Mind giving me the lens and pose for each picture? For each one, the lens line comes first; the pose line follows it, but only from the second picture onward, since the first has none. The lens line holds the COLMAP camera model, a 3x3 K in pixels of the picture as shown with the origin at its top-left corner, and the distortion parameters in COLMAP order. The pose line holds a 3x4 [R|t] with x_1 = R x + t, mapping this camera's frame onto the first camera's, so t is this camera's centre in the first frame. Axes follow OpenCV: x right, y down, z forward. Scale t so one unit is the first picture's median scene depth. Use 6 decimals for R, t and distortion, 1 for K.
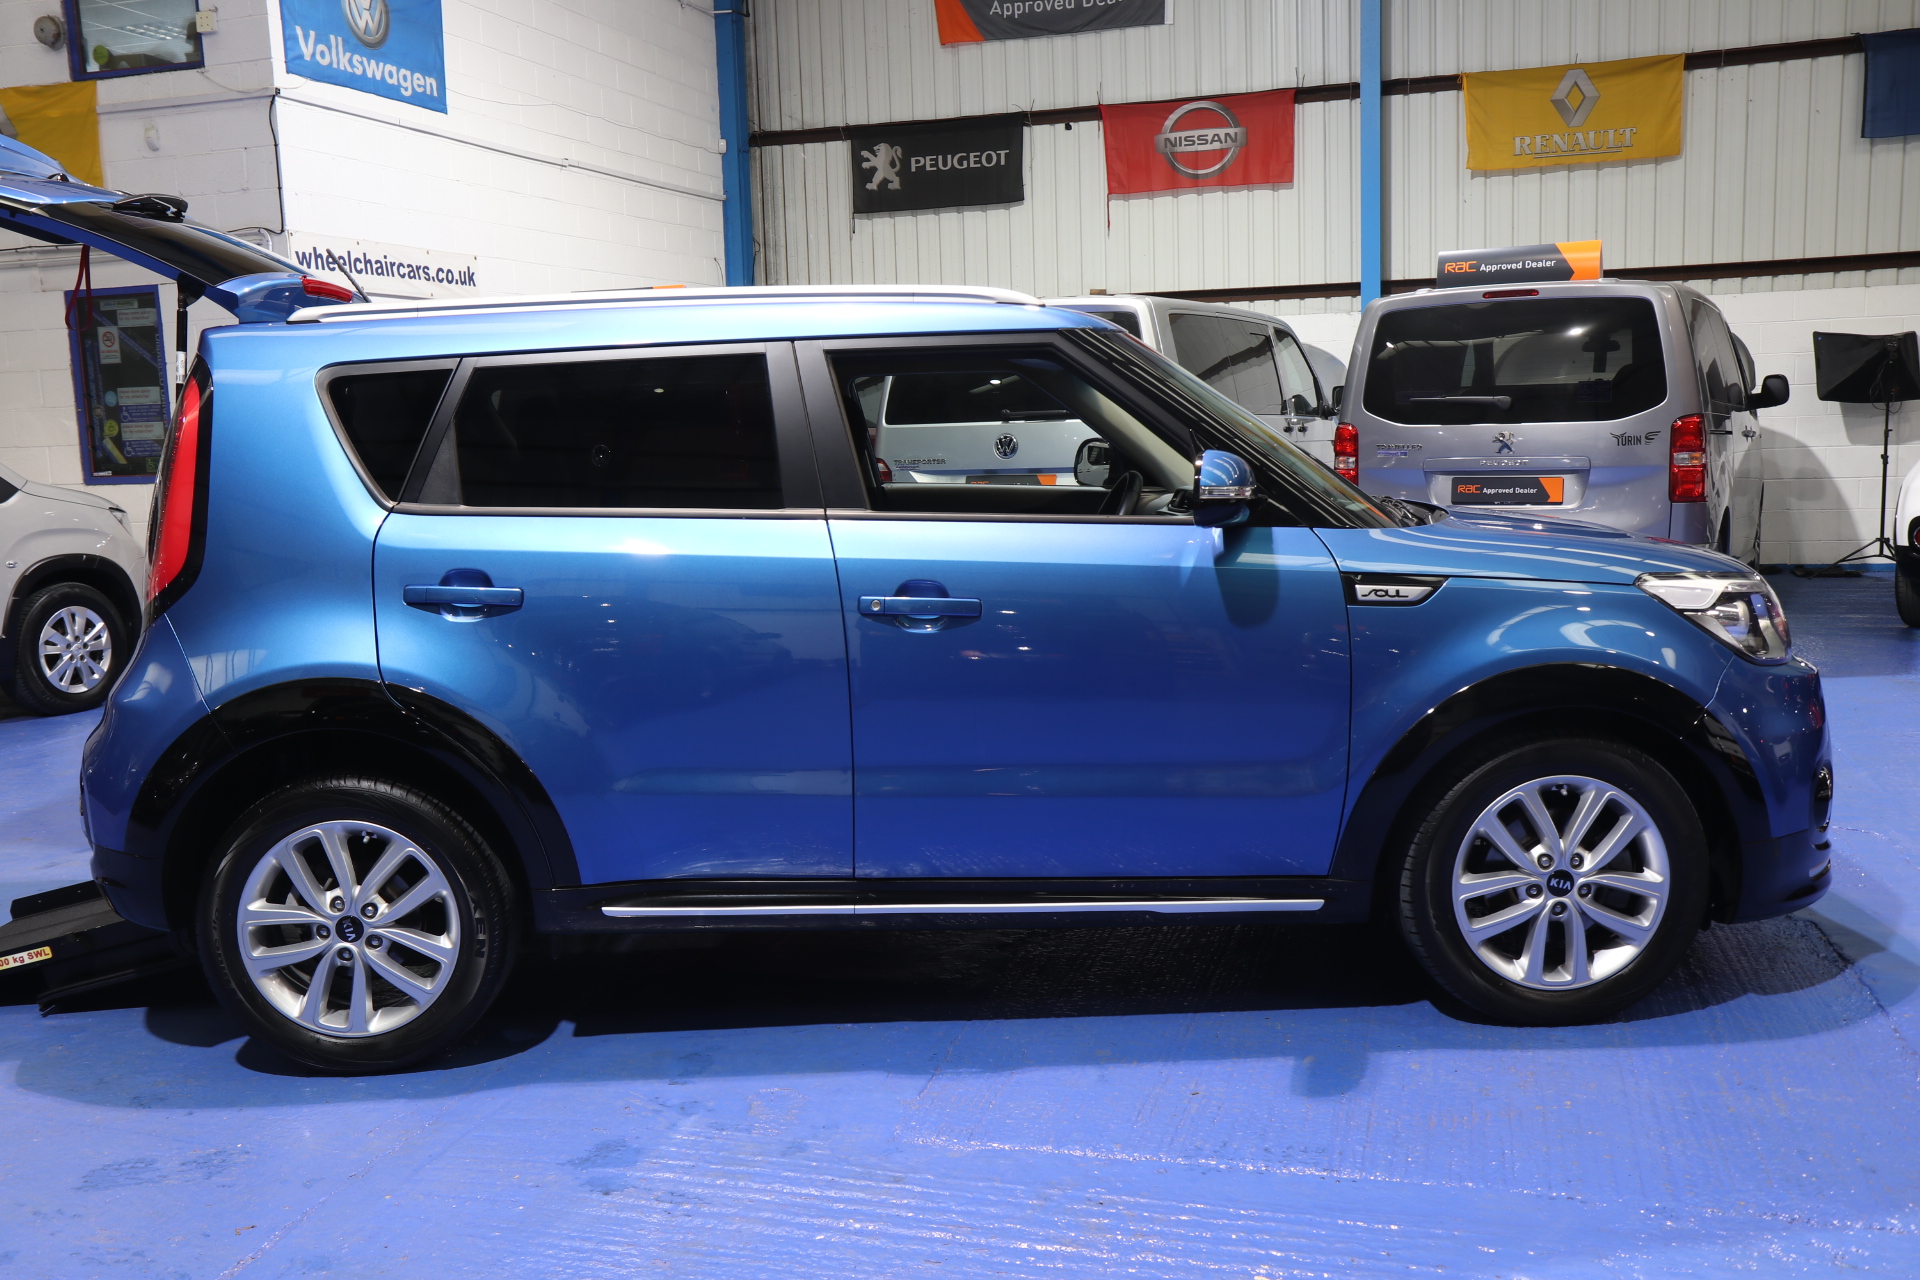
lens RADIAL K [[1648.4, 0, 961.5], [0, 1648.4, 636.9], [0, 0, 1]] dist [-0.015000, 0.005566]
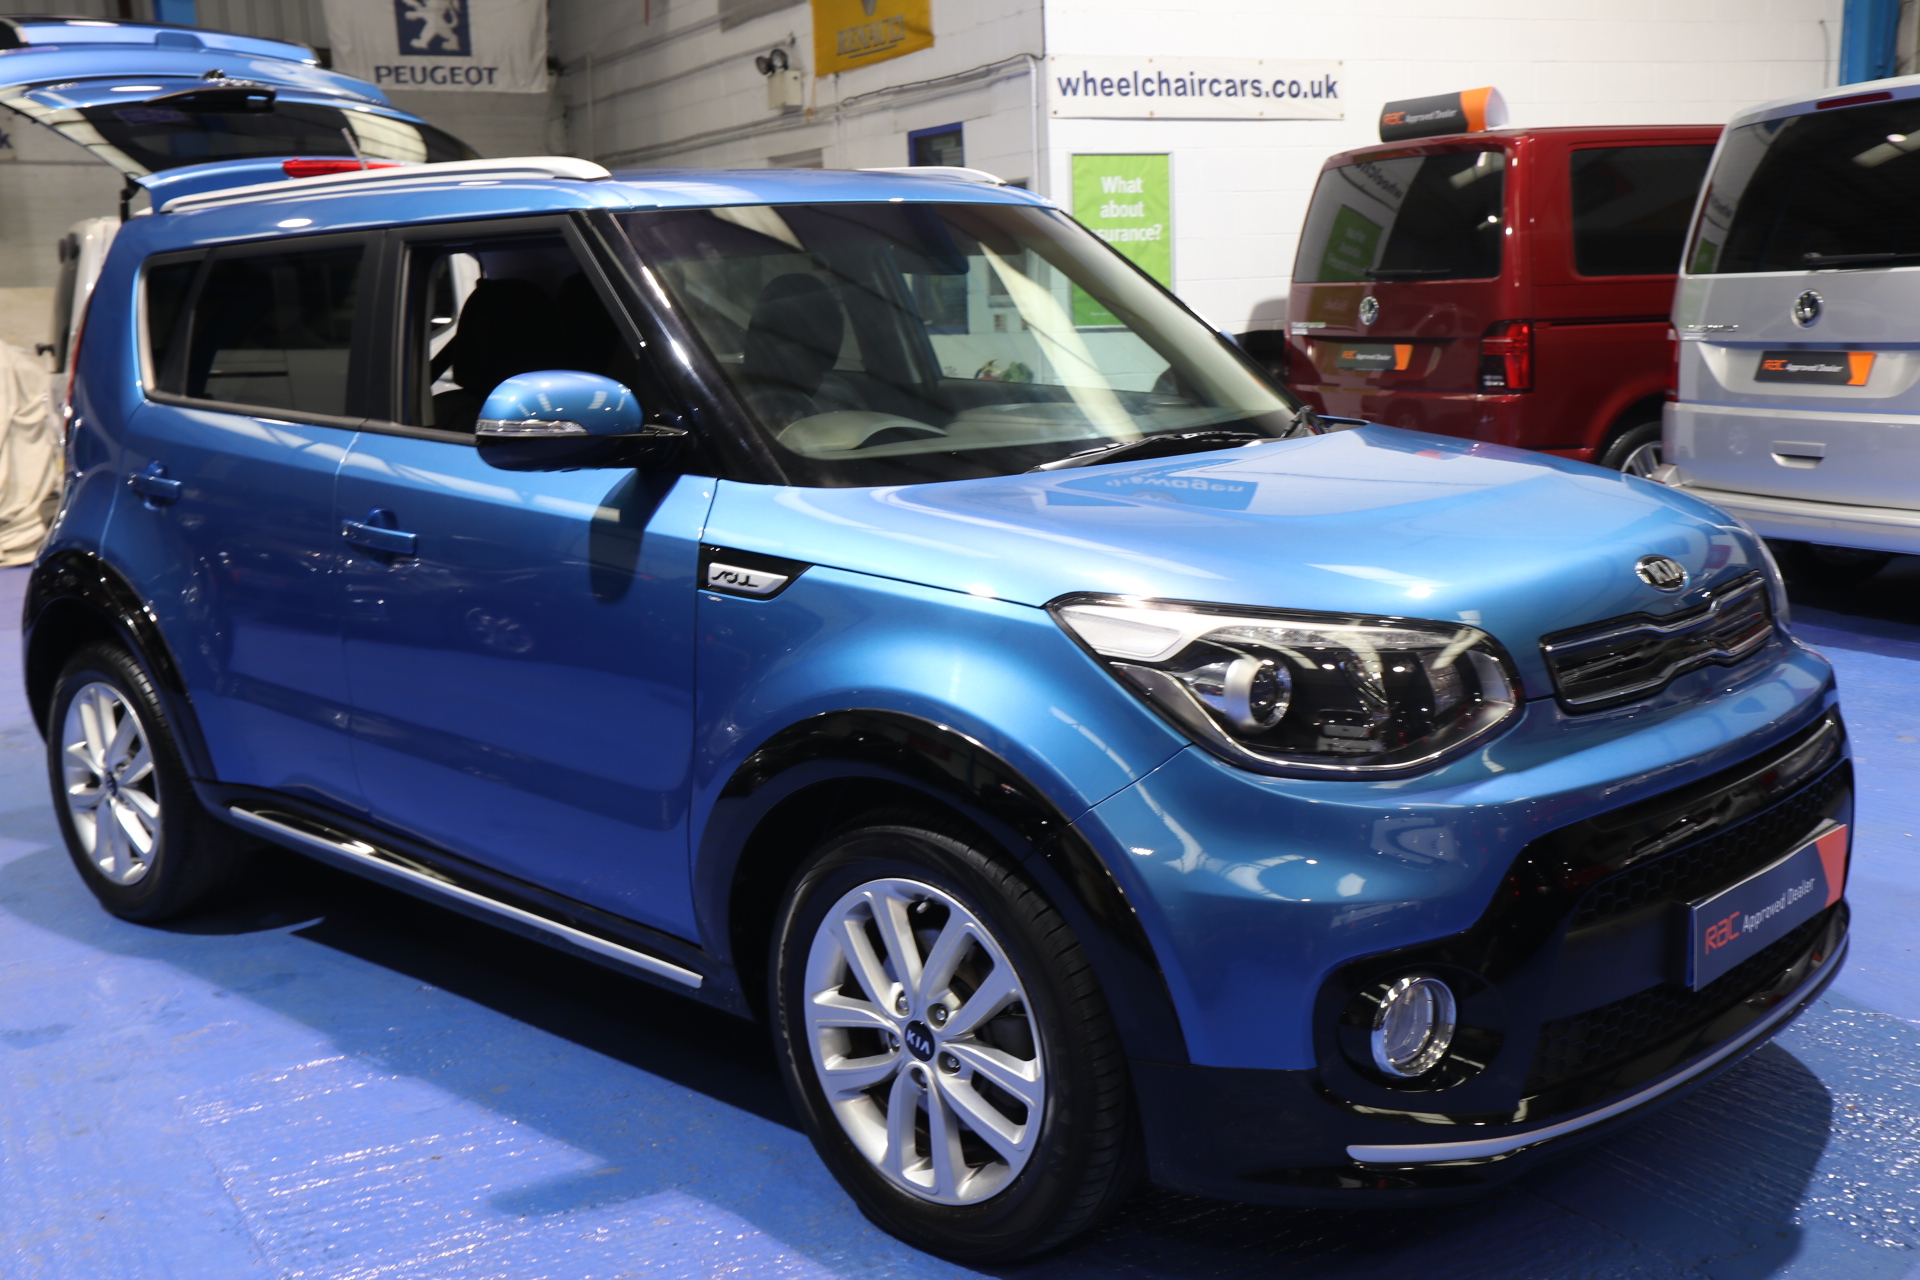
lens RADIAL K [[2011.9, 0, 949.8], [0, 2011.9, 628.0], [0, 0, 1]] dist [0.054361, 0.000000]
pose [[0.707021, 0.125778, -0.695917, 0.921334], [-0.082035, 0.992000, 0.095948, -0.095381], [0.702418, -0.010748, 0.711683, 0.430628]]
